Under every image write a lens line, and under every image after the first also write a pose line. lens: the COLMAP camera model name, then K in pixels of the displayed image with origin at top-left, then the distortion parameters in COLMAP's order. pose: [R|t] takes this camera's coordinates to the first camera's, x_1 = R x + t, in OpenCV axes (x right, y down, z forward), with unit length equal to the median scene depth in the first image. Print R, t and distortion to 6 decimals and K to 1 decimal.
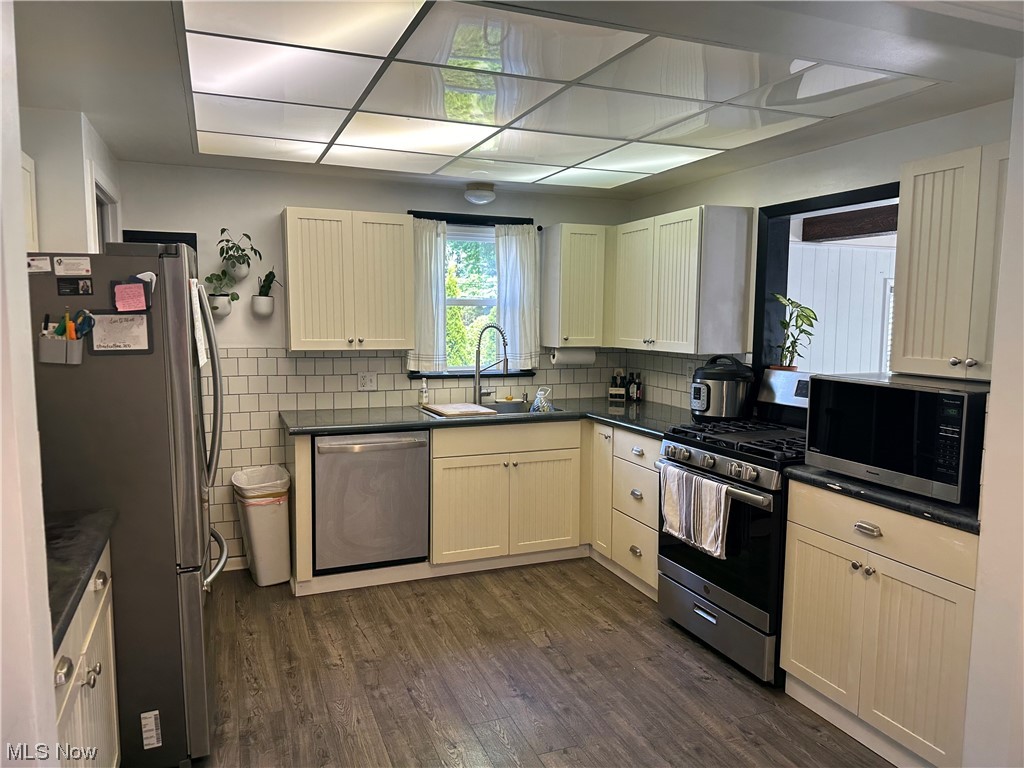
lens RADIAL K [[718.2, 0, 512.0], [0, 718.2, 384.0], [0, 0, 1]] dist [0.096924, -0.173632]
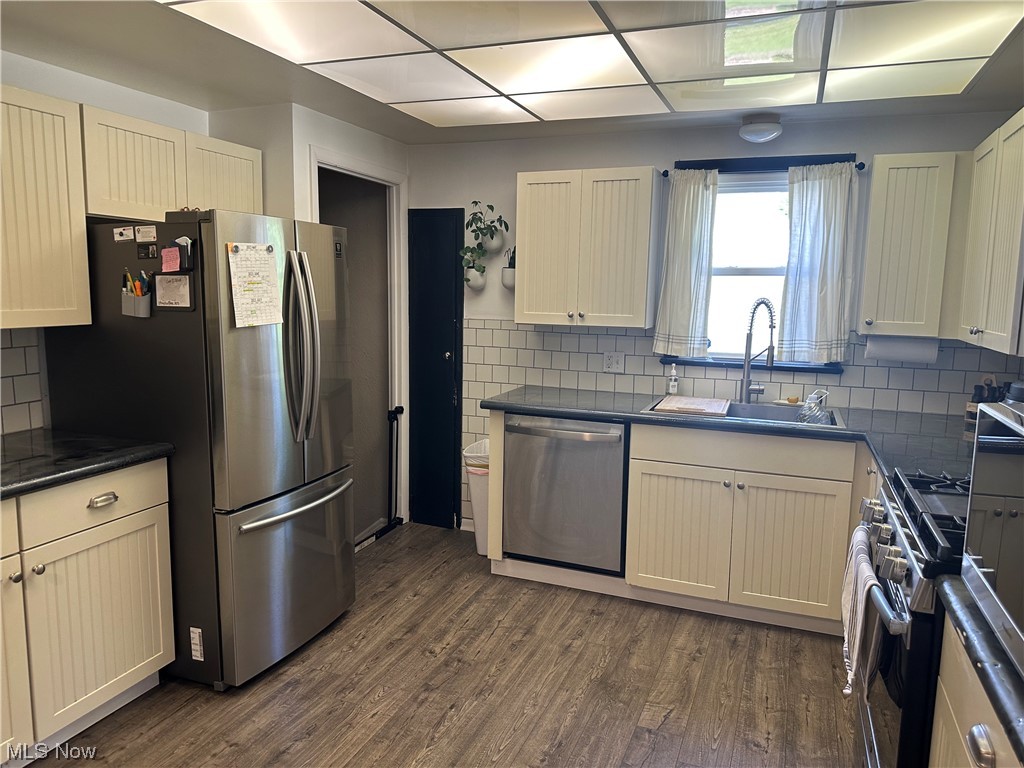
lens RADIAL K [[718.2, 0, 512.0], [0, 718.2, 384.0], [0, 0, 1]] dist [0.096924, -0.173632]
pose [[0.726772, 0.096330, -0.680091, 0.342967], [-0.080458, 0.995240, 0.054988, -0.017252], [0.682150, 0.014755, 0.731063, 0.288282]]
